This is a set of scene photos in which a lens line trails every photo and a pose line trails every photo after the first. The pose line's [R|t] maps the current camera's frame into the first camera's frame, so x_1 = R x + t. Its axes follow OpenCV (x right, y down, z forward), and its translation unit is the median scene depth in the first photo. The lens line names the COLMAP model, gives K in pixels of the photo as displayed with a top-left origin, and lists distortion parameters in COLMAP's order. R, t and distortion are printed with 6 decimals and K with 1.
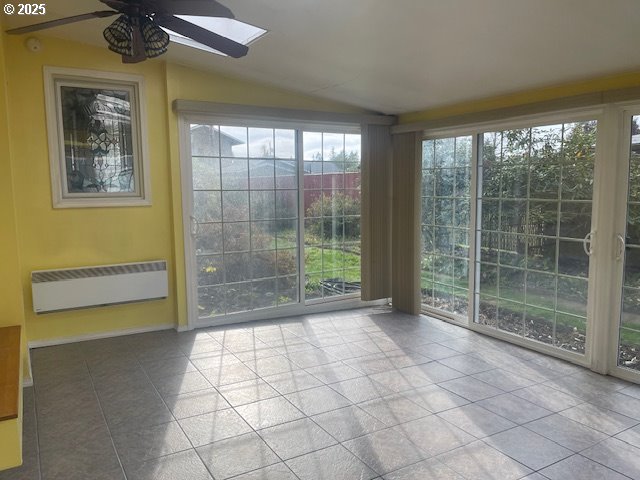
lens RADIAL K [[494.6, 0, 319.9], [0, 494.6, 240.0], [0, 0, 1]] dist [0.002232, 0.001096]
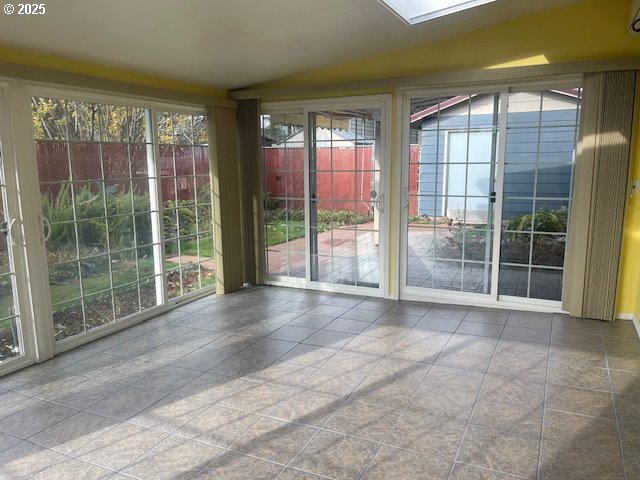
lens RADIAL K [[494.6, 0, 320.3], [0, 494.6, 241.1], [0, 0, 1]] dist [0.002232, 0.001096]
pose [[-0.552963, -0.126246, 0.823586, -0.595324], [0.111574, 0.968333, 0.223345, -0.136626], [-0.825702, 0.215393, -0.521366, 1.185209]]
